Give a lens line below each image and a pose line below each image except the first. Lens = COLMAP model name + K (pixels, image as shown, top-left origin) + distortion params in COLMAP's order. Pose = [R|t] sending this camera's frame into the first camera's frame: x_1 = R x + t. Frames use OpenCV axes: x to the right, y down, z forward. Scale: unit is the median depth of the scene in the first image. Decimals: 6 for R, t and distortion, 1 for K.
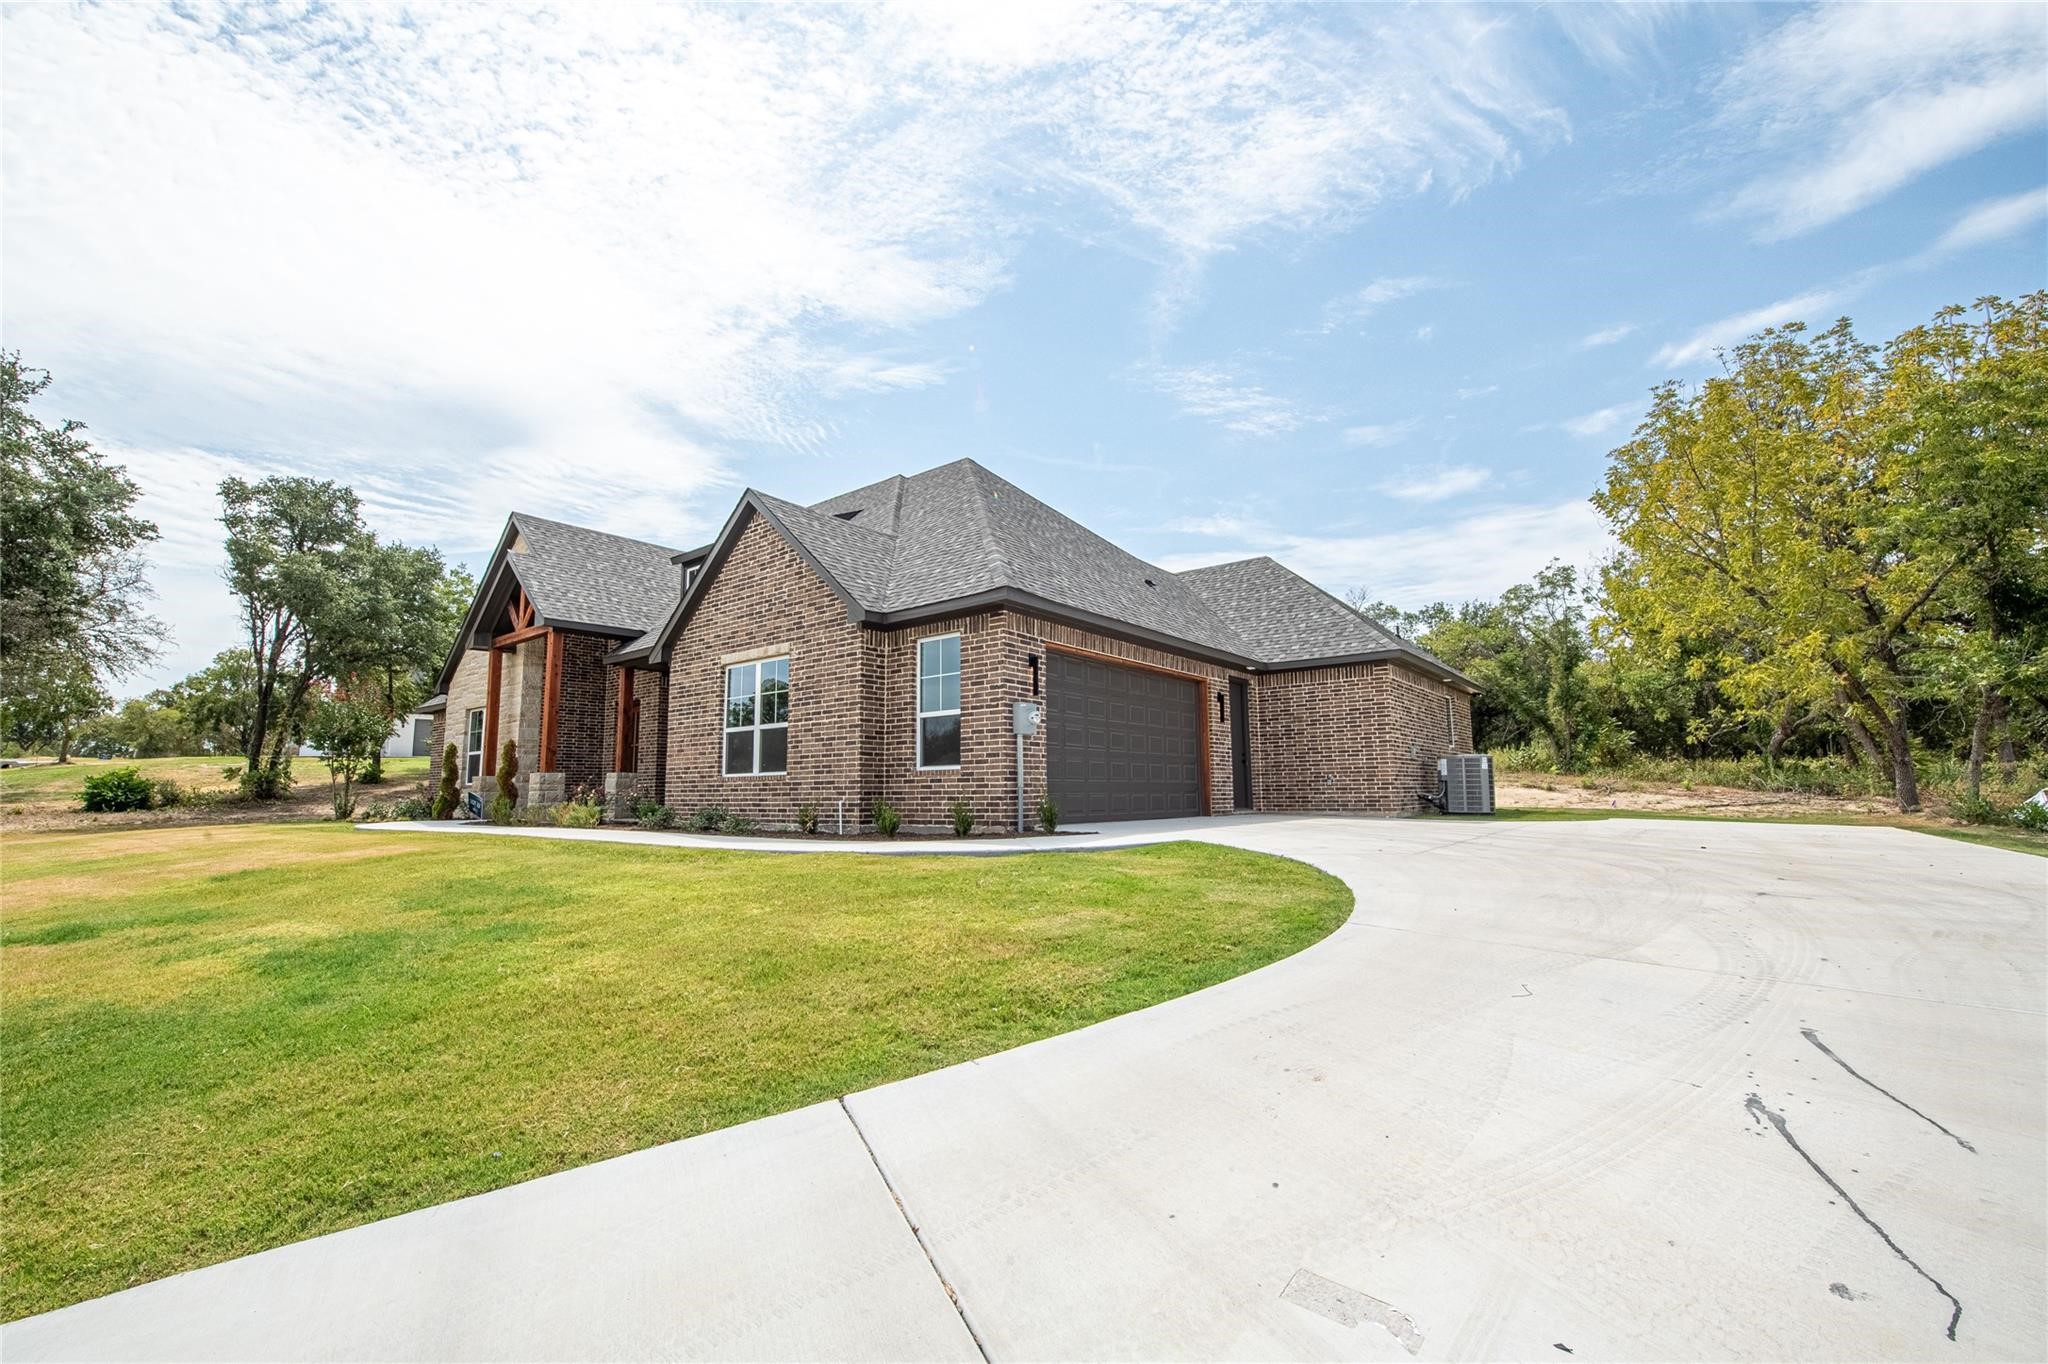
lens RADIAL K [[817.5, 0, 1017.8], [0, 817.5, 694.1], [0, 0, 1]] dist [-0.001867, -0.003808]
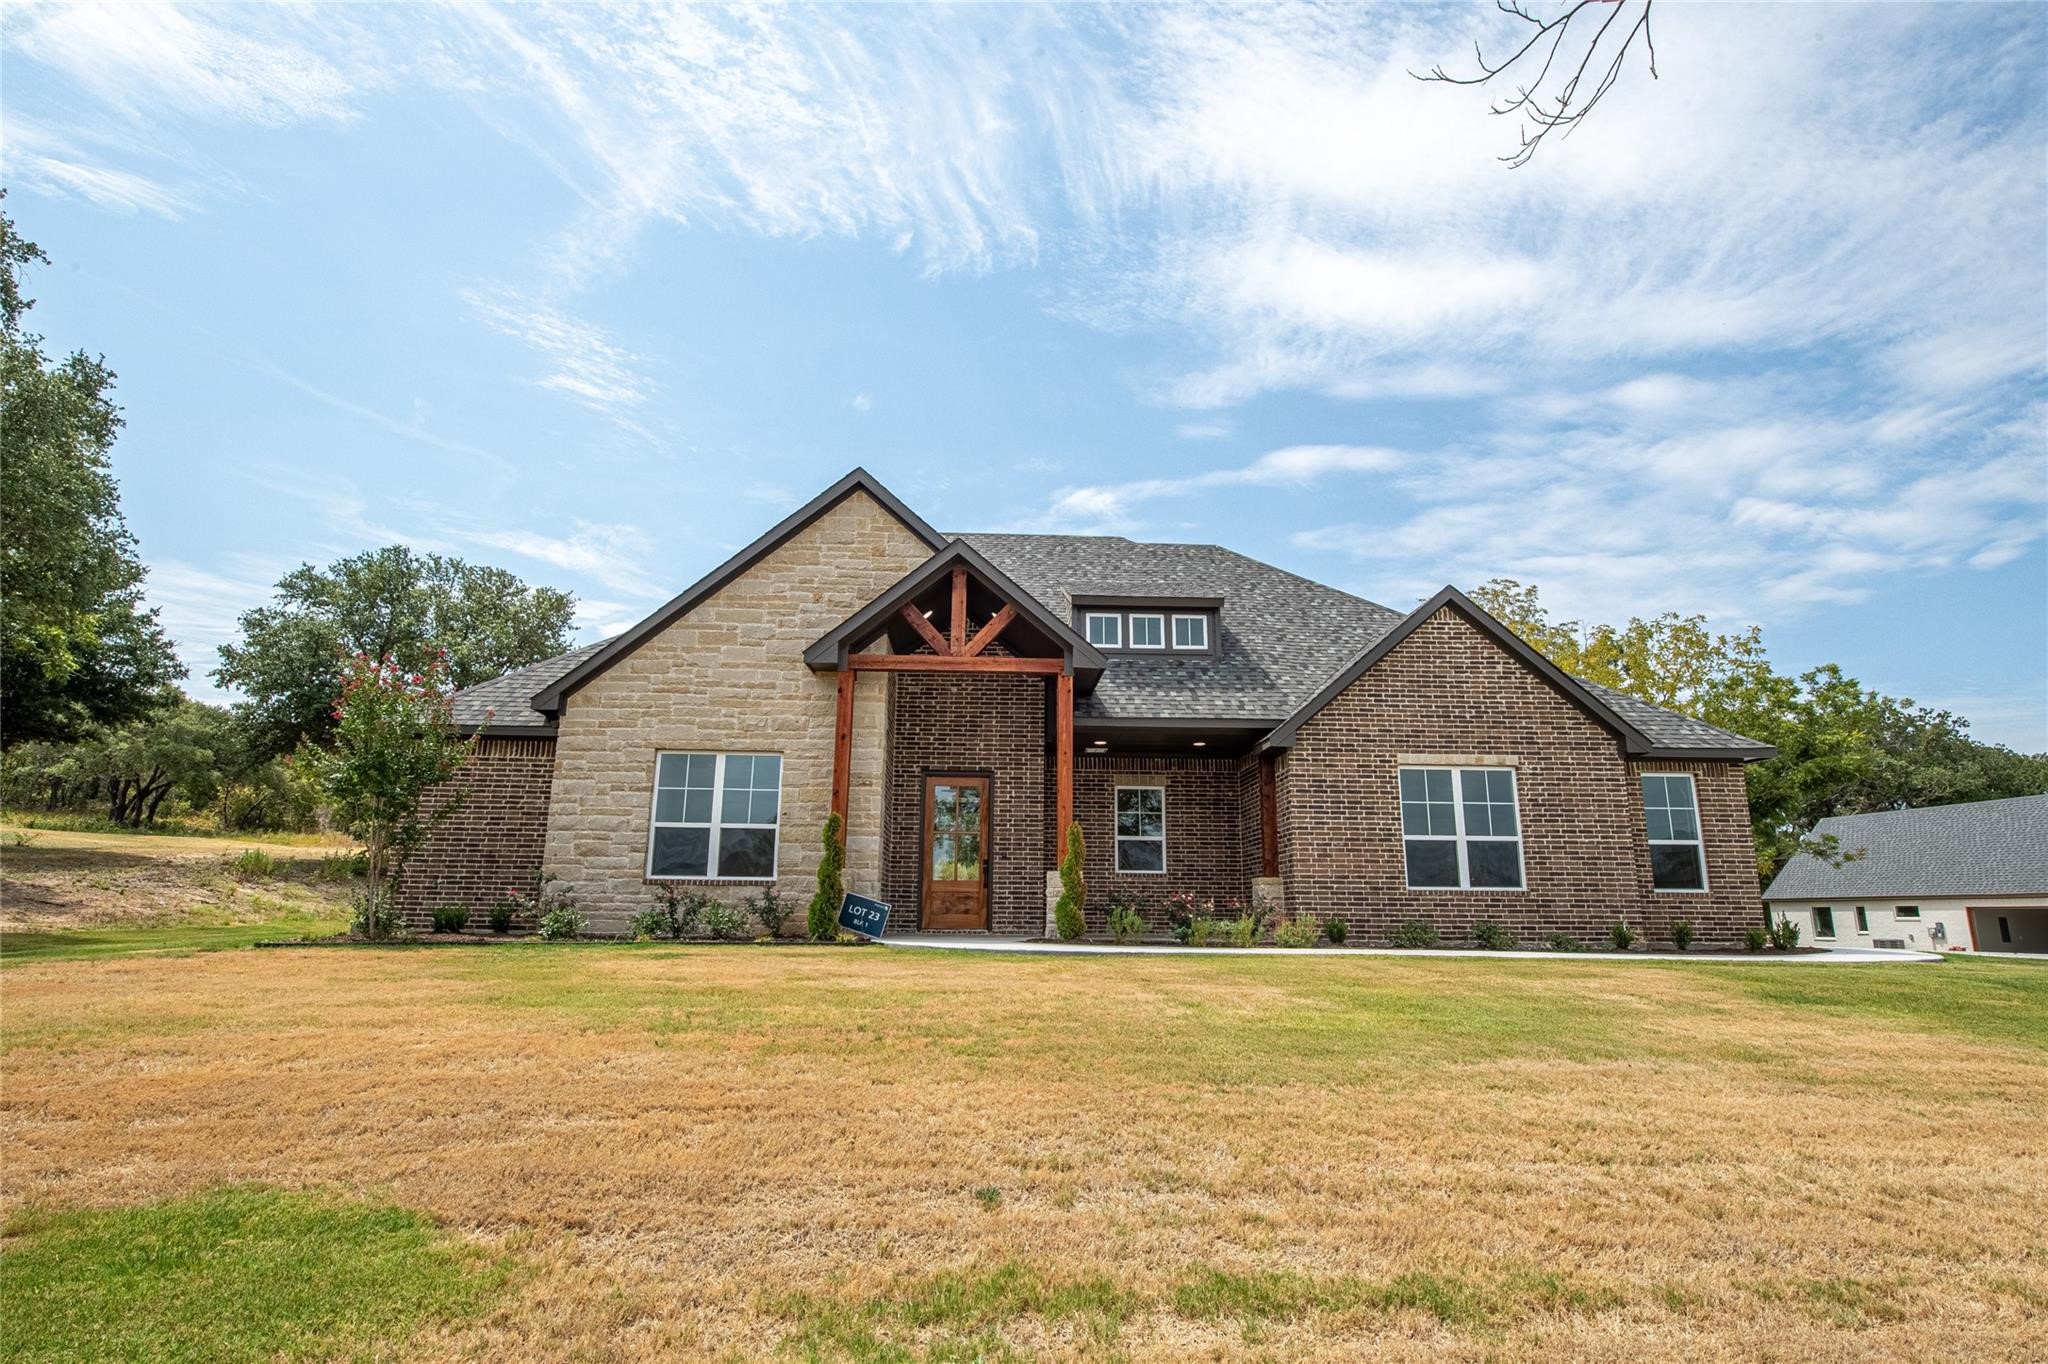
lens RADIAL K [[1026.2, 0, 1017.9], [0, 1026.2, 691.3], [0, 0, 1]] dist [-0.005489, -0.002196]
pose [[0.771388, 0.154795, 0.617252, -0.847639], [-0.097036, 0.987233, -0.126311, 0.041748], [-0.628924, 0.037539, 0.776560, 0.231175]]
